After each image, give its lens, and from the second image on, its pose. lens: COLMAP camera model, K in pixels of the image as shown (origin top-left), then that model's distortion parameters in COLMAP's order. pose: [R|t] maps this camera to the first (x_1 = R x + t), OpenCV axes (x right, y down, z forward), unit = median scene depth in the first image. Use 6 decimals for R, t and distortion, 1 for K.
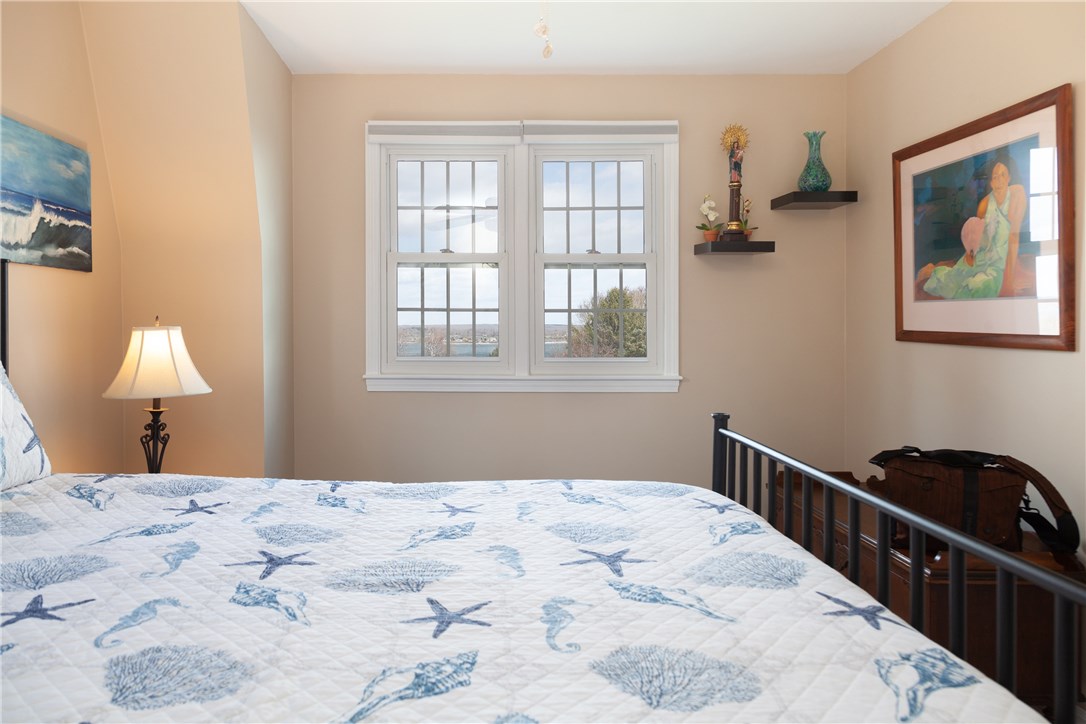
lens RADIAL K [[793.5, 0, 543.5], [0, 793.5, 339.8], [0, 0, 1]] dist [-0.001297, -0.000082]
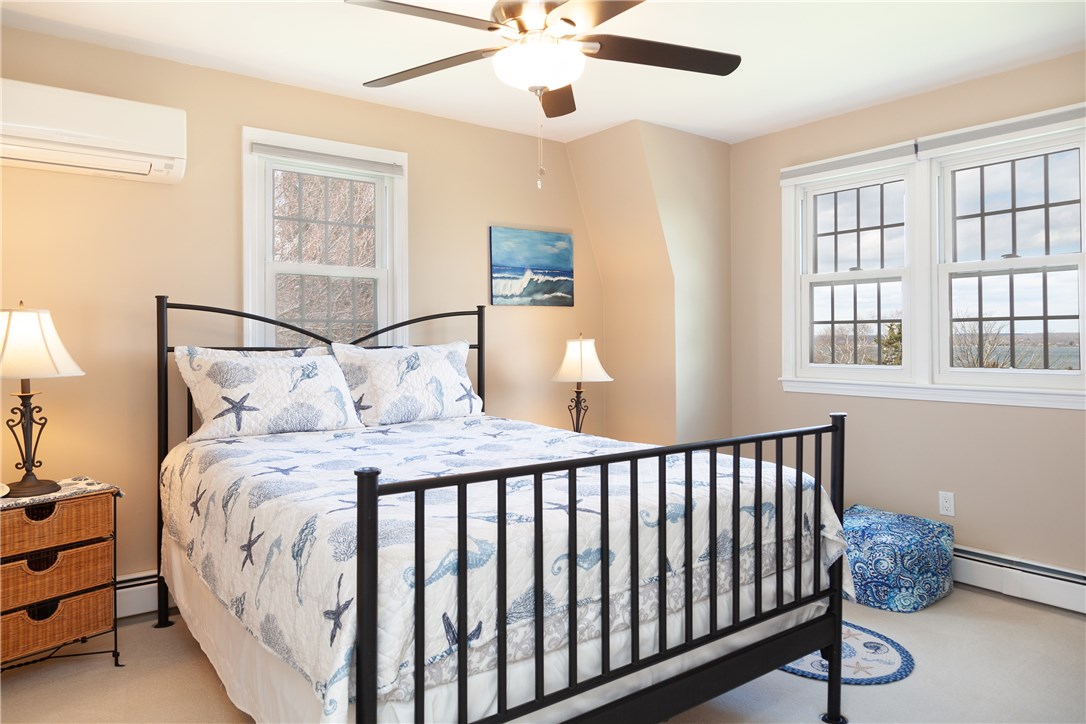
lens RADIAL K [[793.5, 0, 543.5], [0, 793.5, 339.8], [0, 0, 1]] dist [-0.001297, -0.000082]
pose [[0.564685, -0.005788, -0.825286, 0.784109], [-0.005673, 0.999925, -0.010895, 0.002686], [0.825287, 0.010834, 0.564609, 0.015108]]
